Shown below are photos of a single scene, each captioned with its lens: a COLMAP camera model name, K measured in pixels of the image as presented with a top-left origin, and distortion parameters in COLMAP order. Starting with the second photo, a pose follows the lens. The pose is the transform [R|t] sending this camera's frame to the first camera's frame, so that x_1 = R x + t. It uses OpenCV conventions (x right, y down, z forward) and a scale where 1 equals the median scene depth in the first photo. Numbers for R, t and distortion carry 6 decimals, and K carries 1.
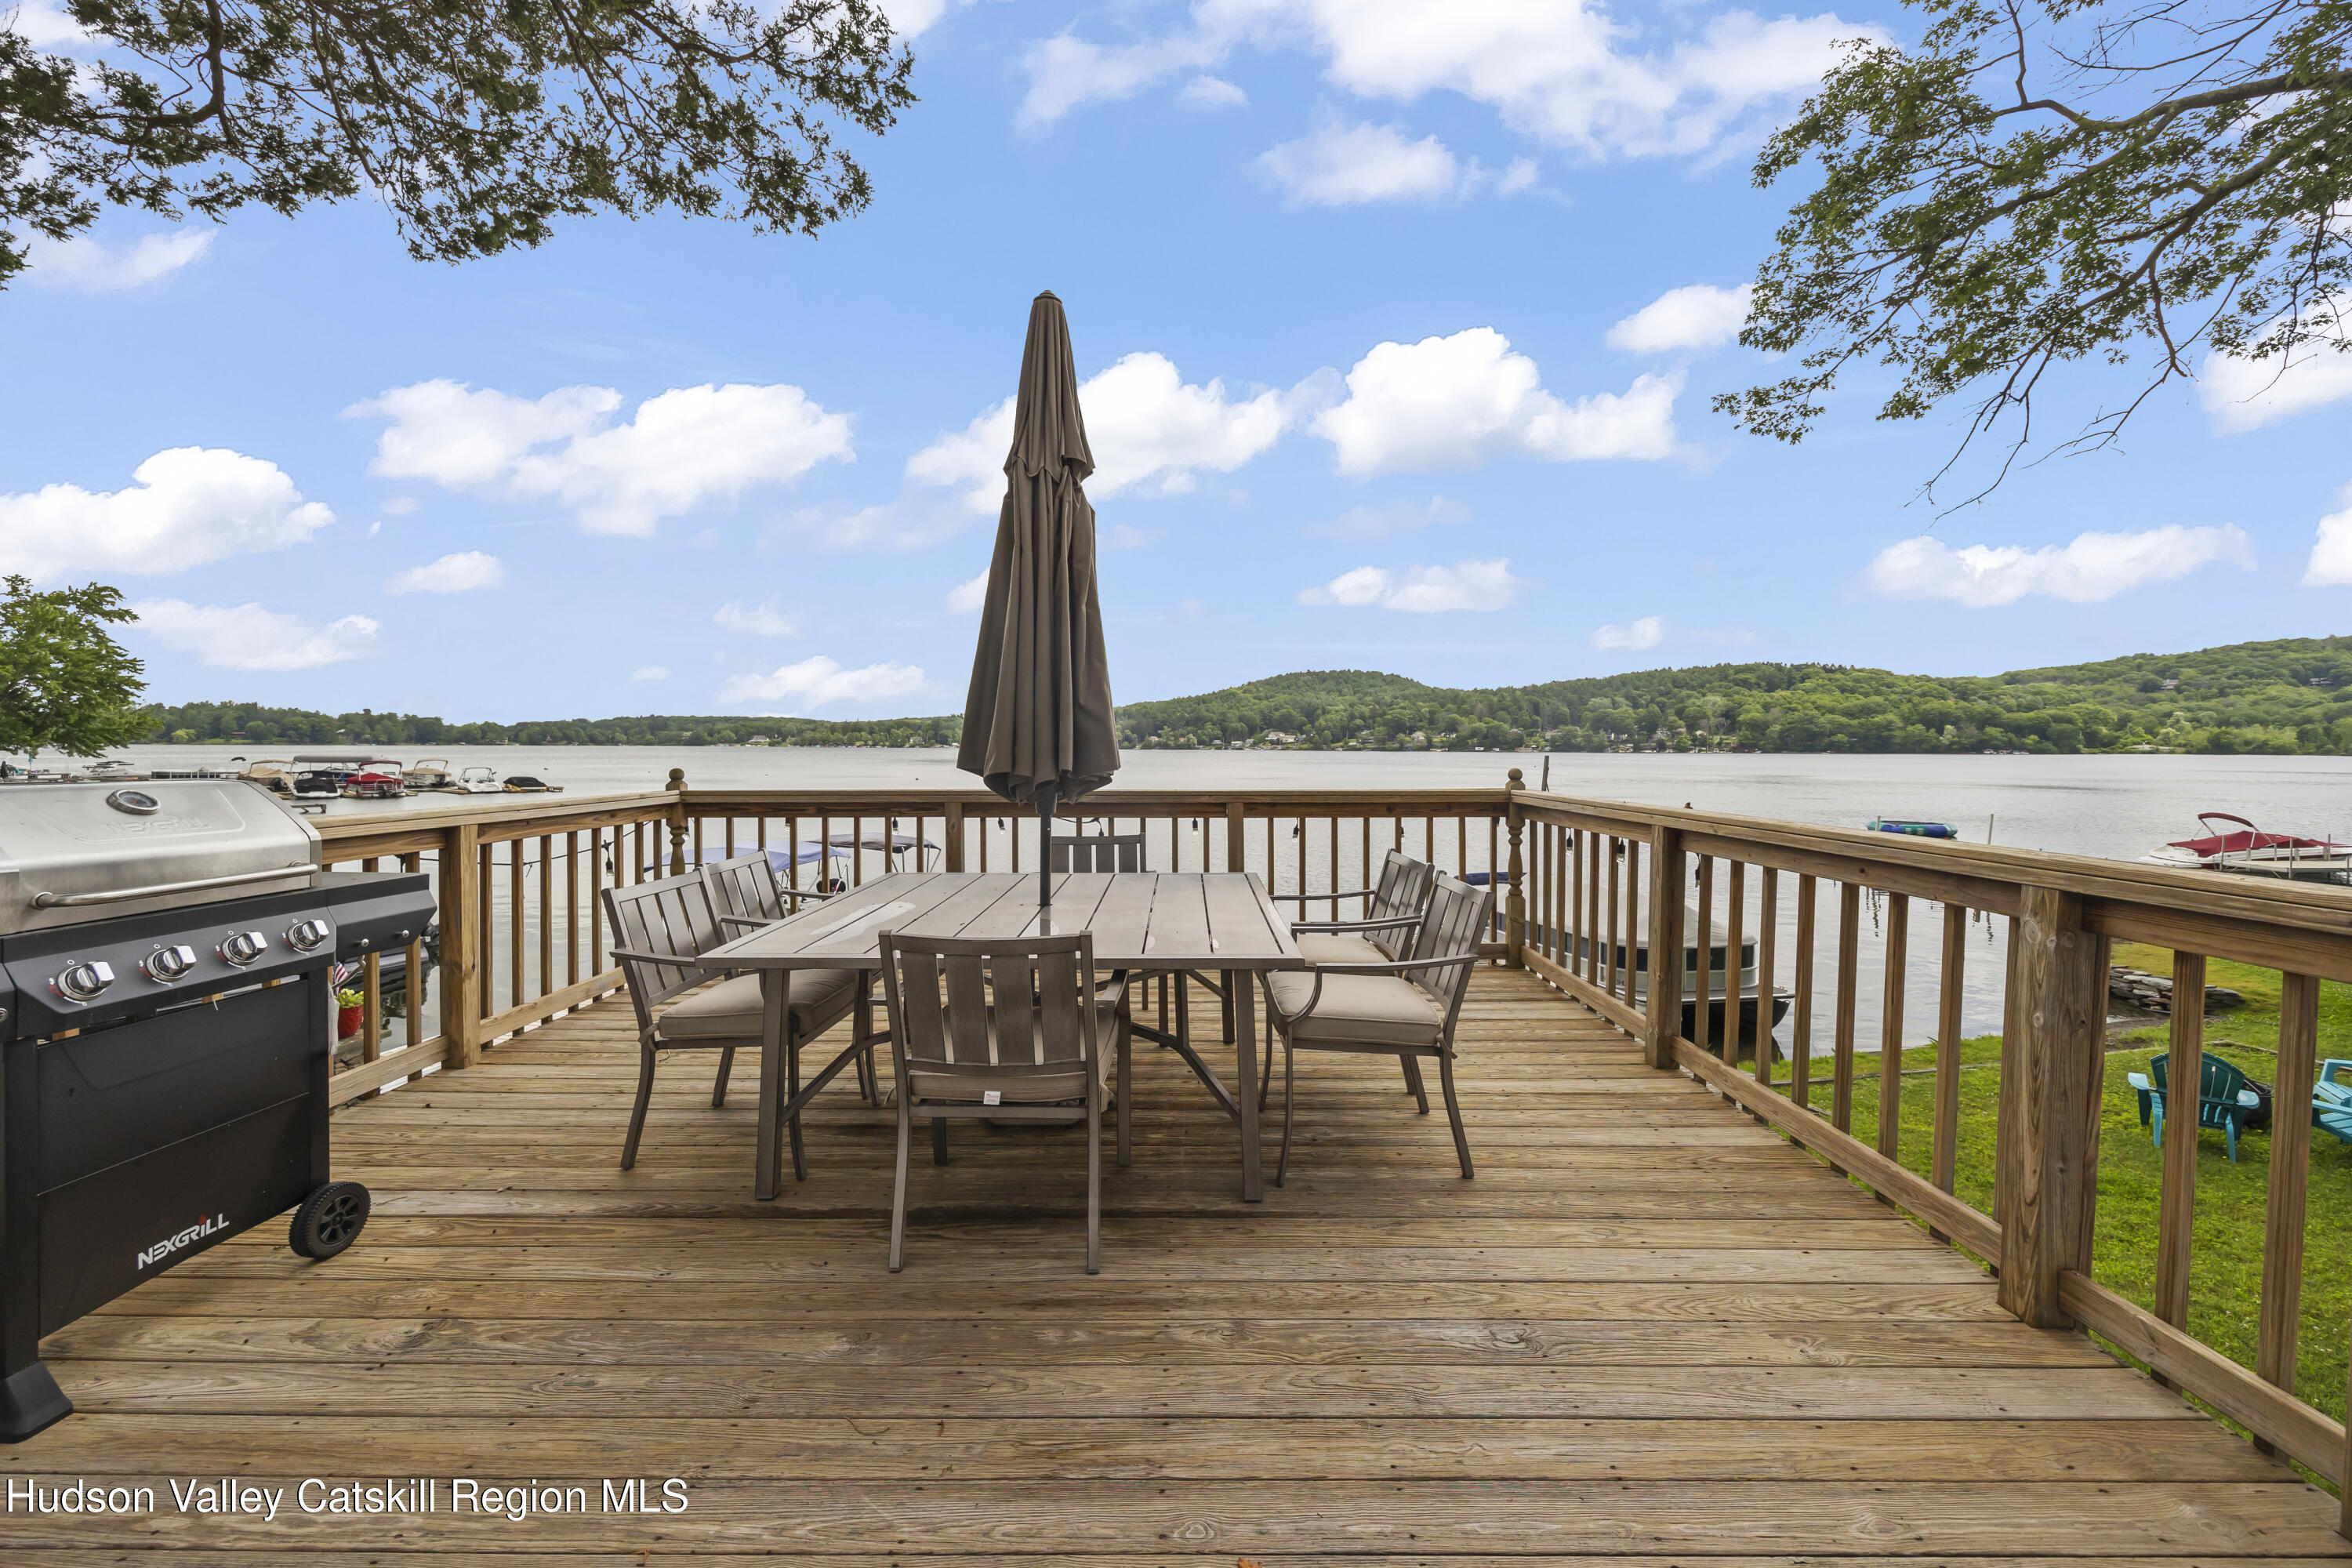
lens RADIAL K [[916.0, 0, 1172.3], [0, 916.0, 752.7], [0, 0, 1]] dist [0.000203, 0.000109]
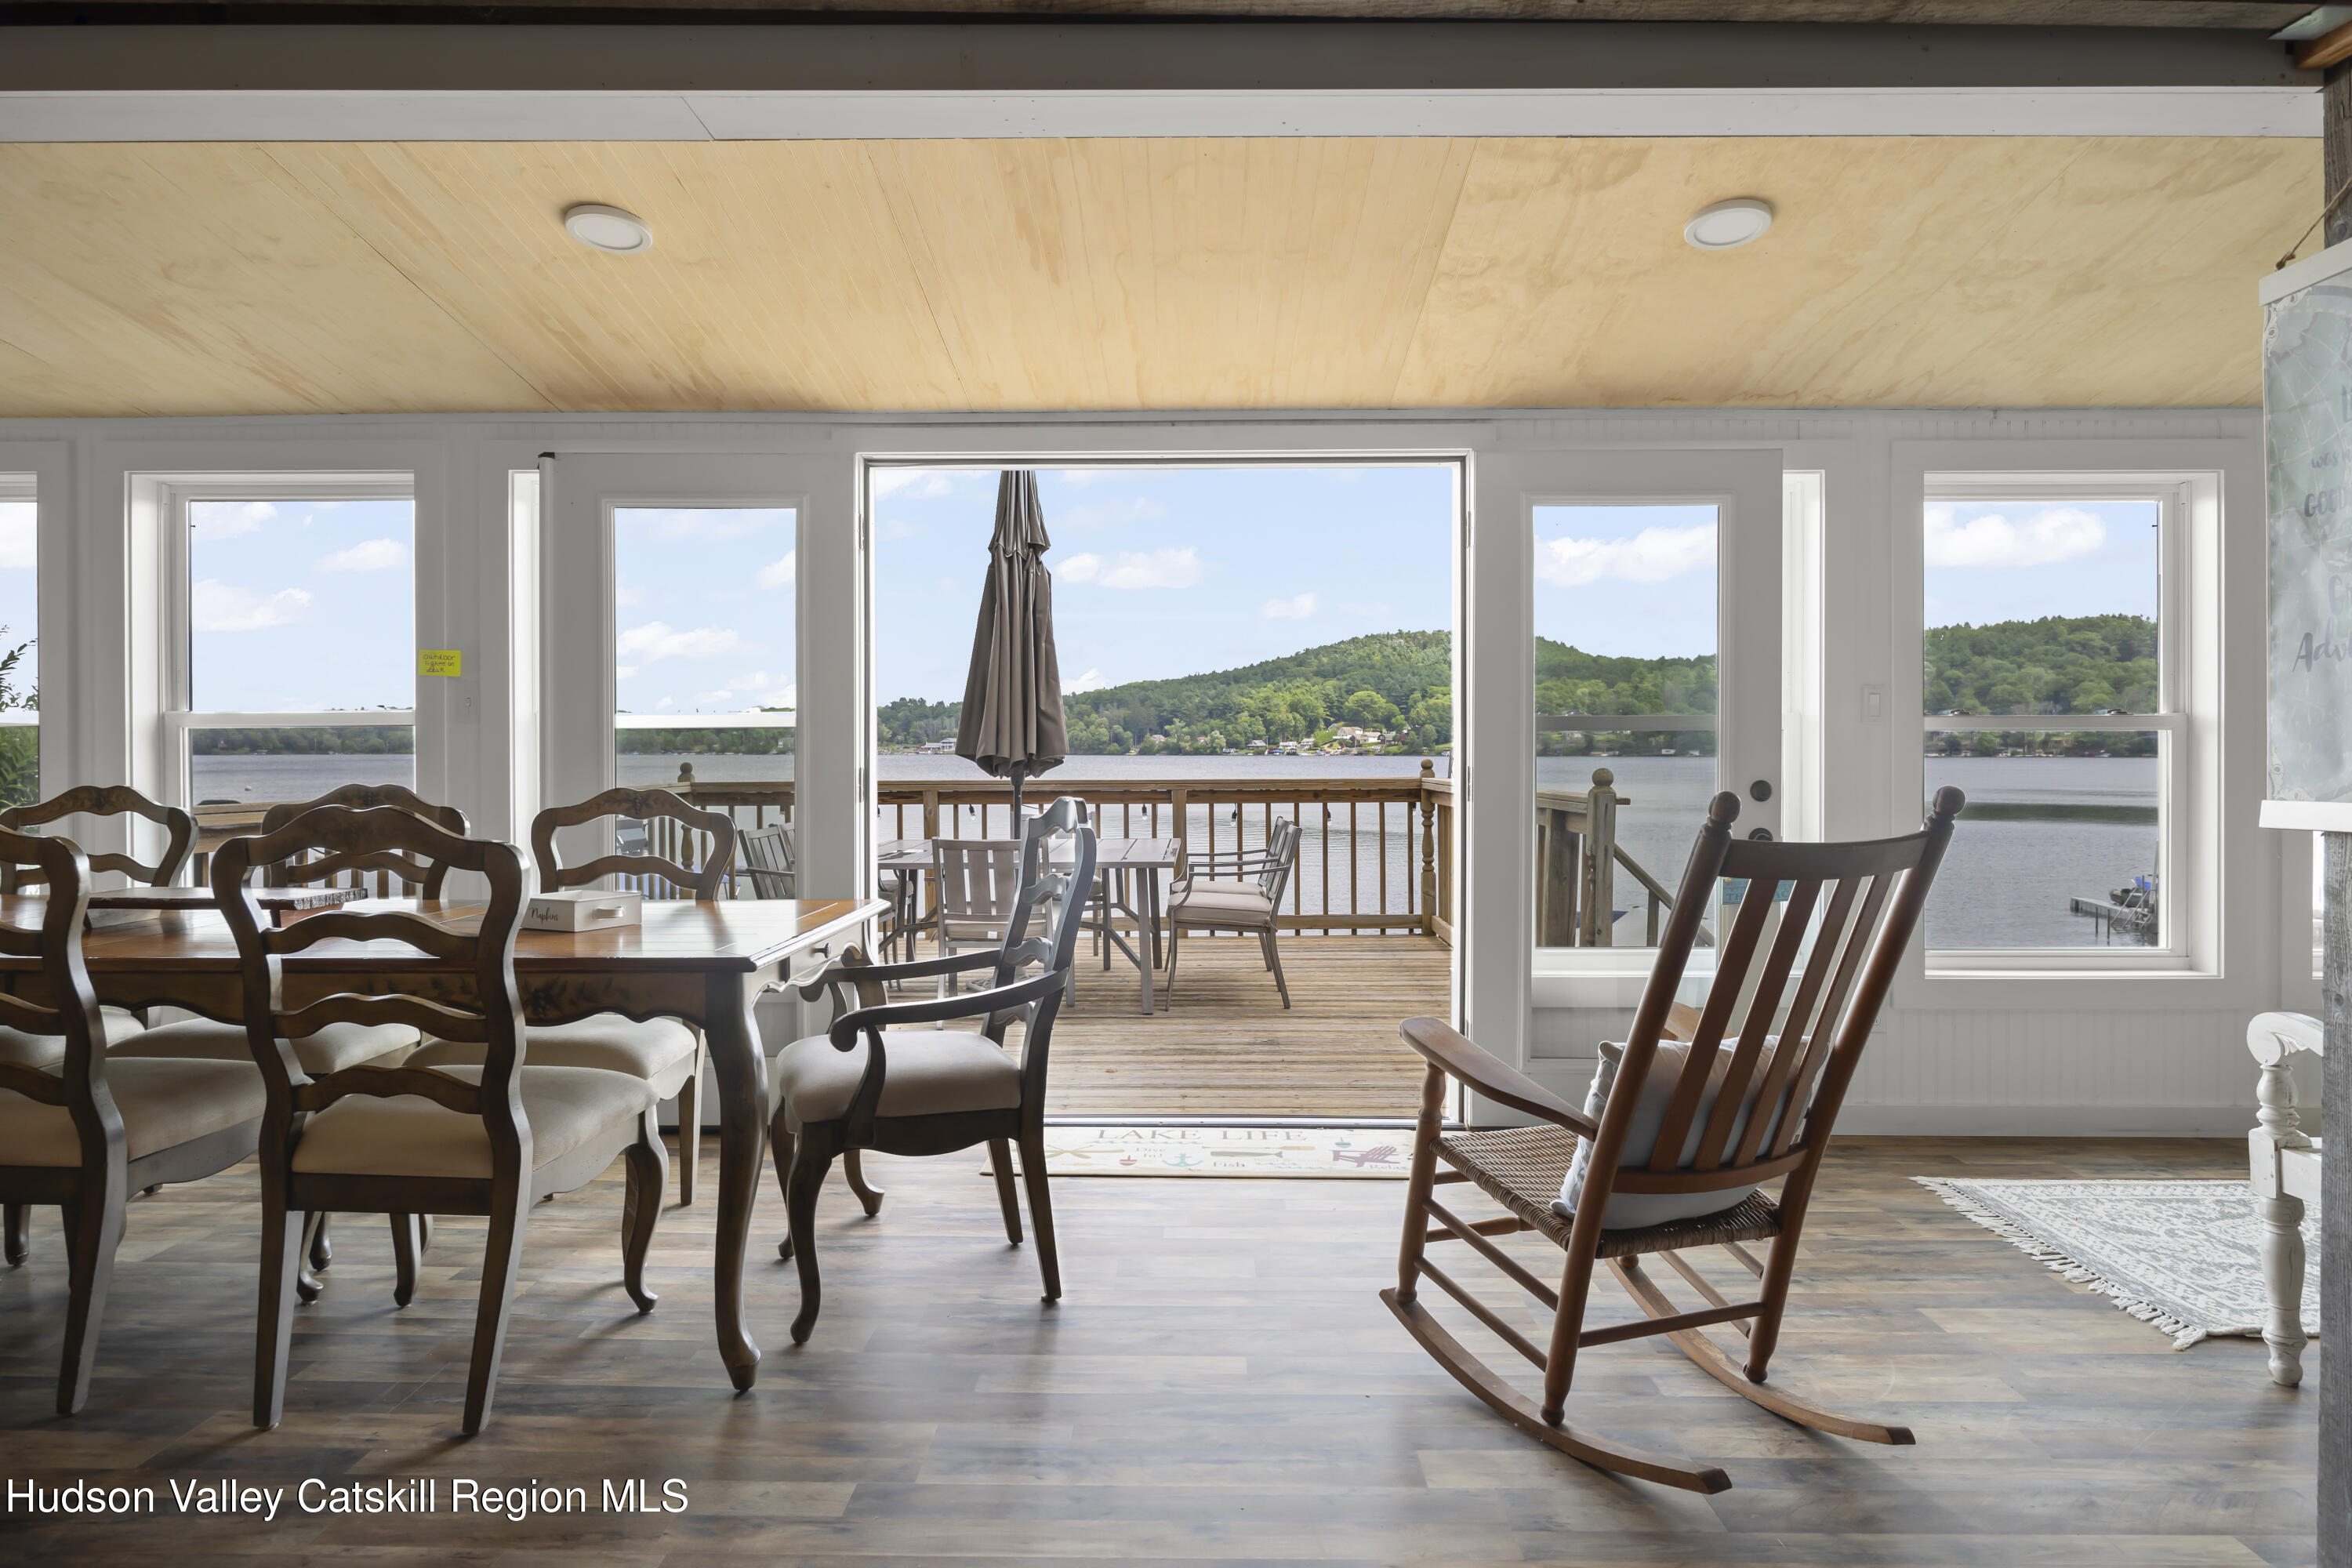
lens RADIAL K [[1471.9, 0, 1176.0], [0, 1471.9, 784.0], [0, 0, 1]] dist [-0.080548, -0.001083]
pose [[0.999943, -0.005421, -0.009207, 0.080675], [0.005564, 0.999862, 0.015634, 0.018720], [0.009121, -0.015685, 0.999835, -0.800680]]
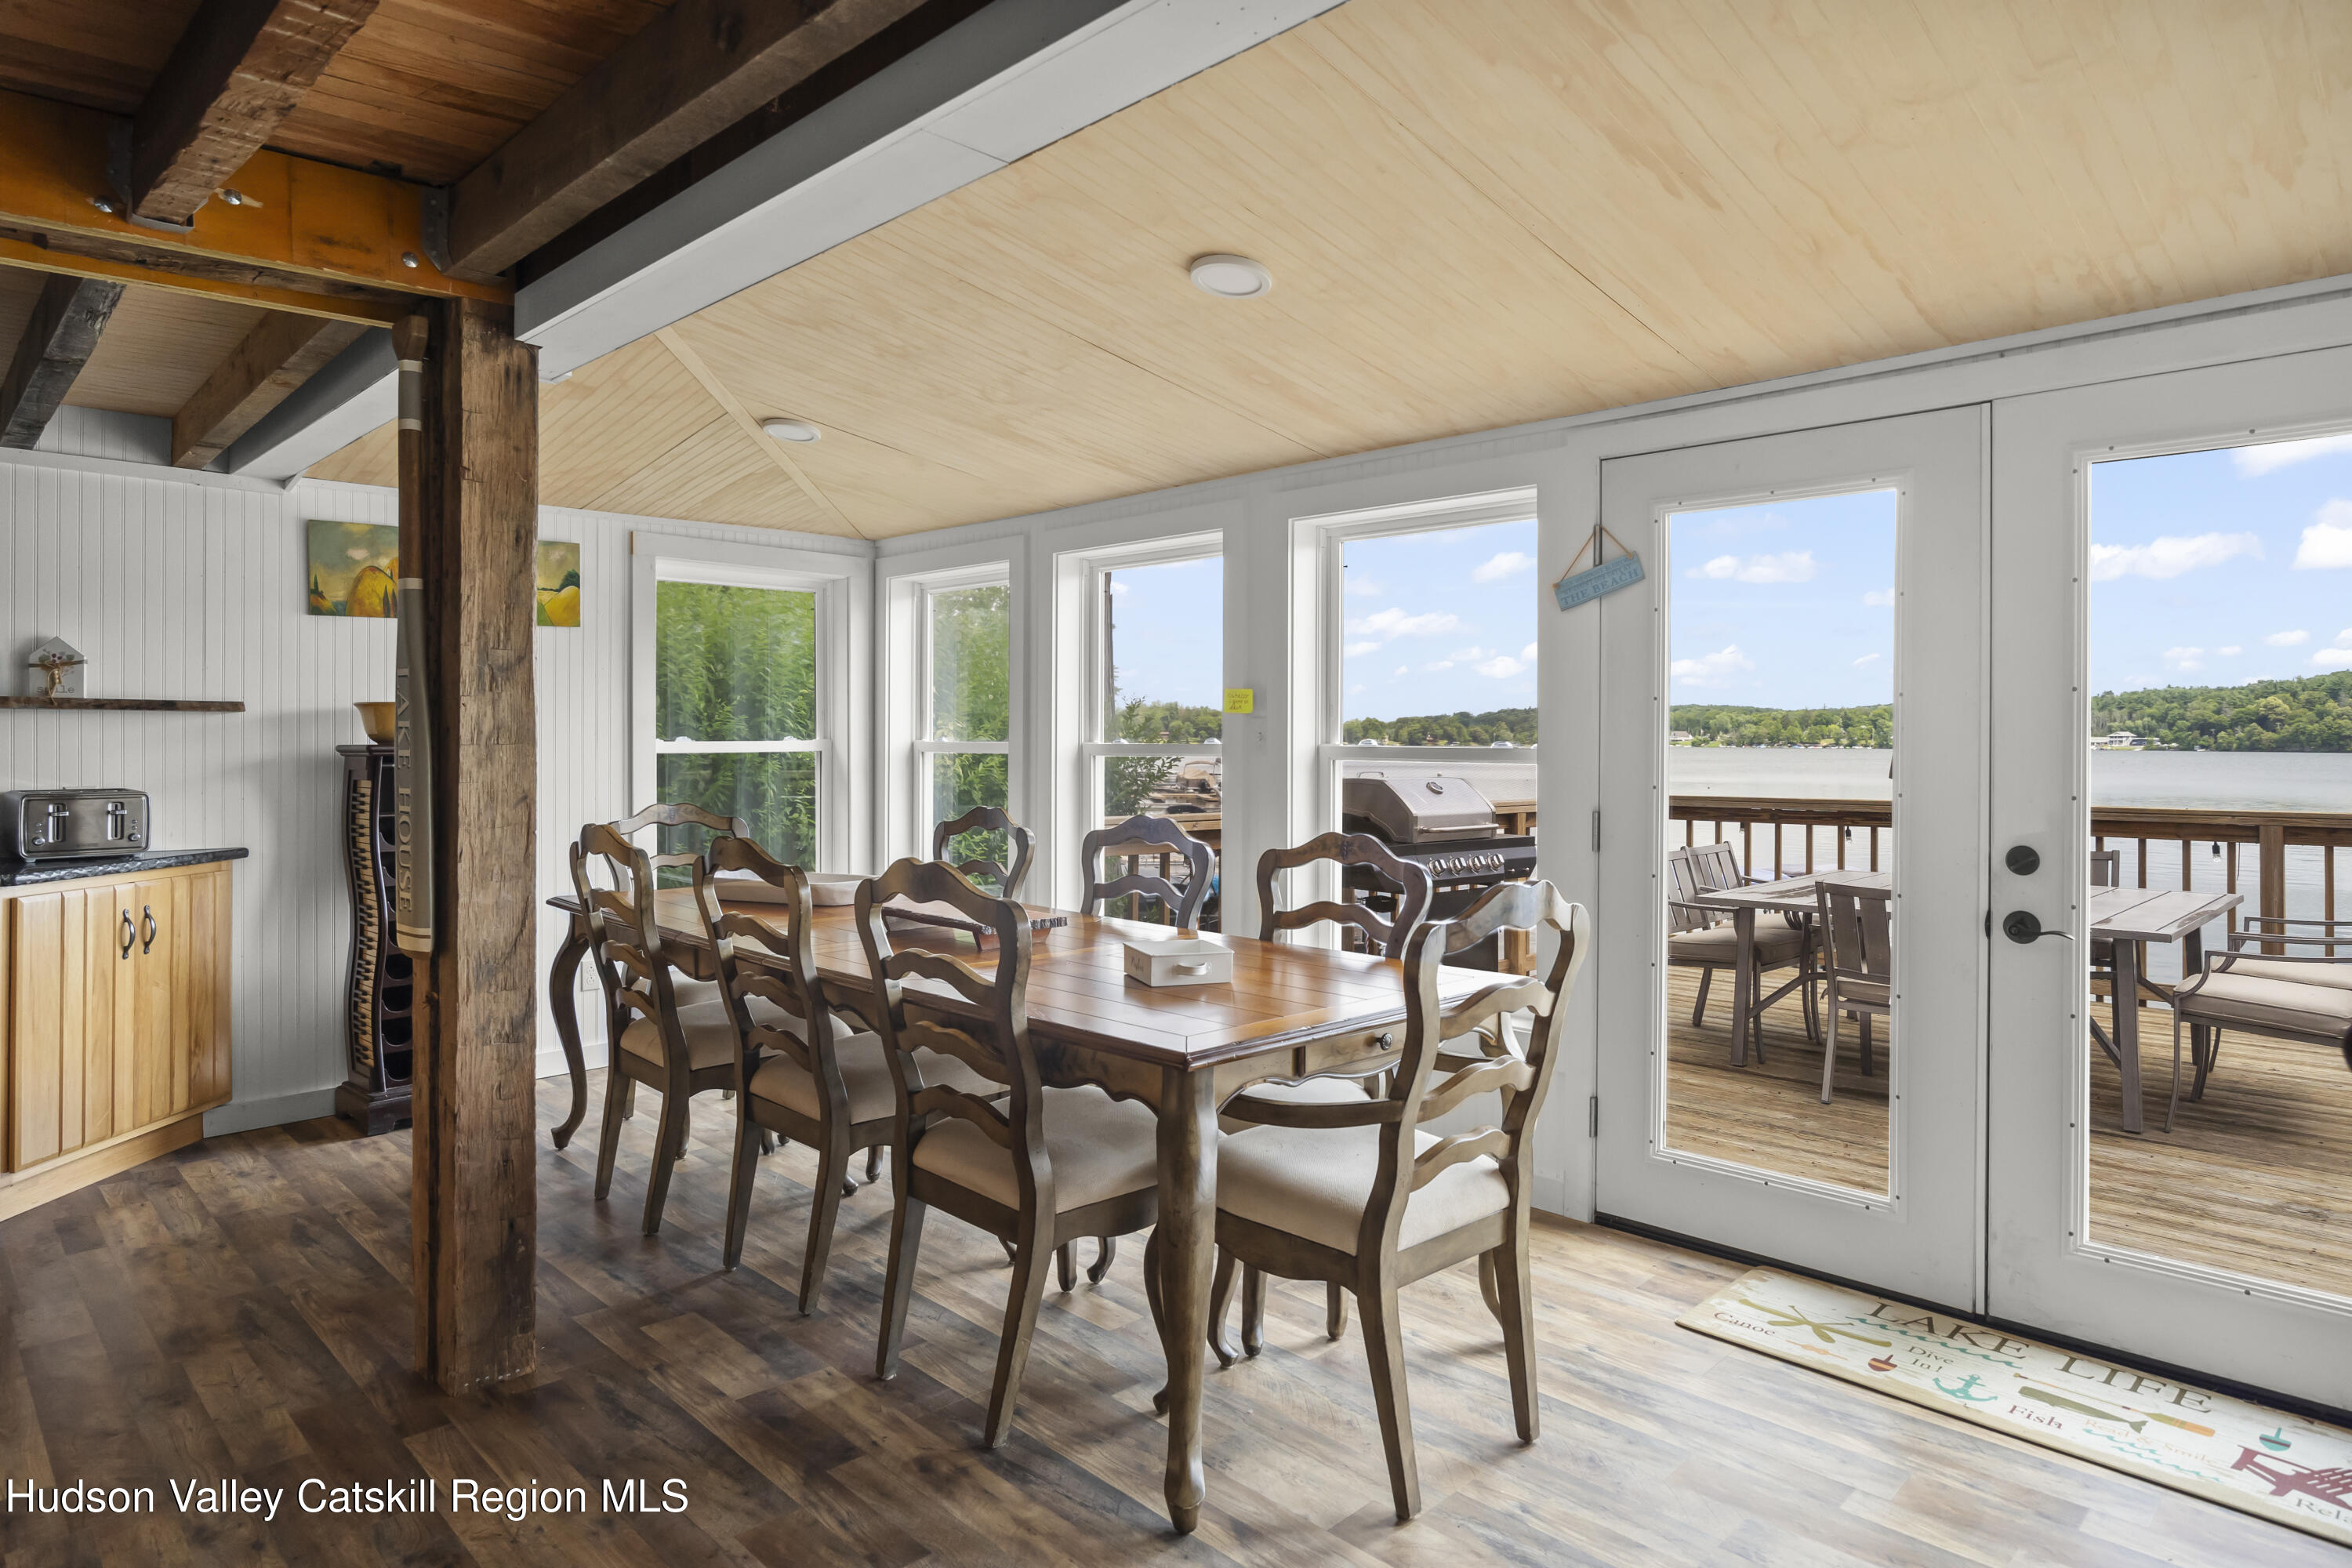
lens RADIAL K [[1371.8, 0, 1177.6], [0, 1371.8, 732.0], [0, 0, 1]] dist [-0.003502, 0.002065]
pose [[0.716471, -0.006426, -0.697587, 0.225500], [-0.005450, 0.999875, -0.014808, -0.007958], [0.697595, 0.014412, 0.716347, -0.608728]]
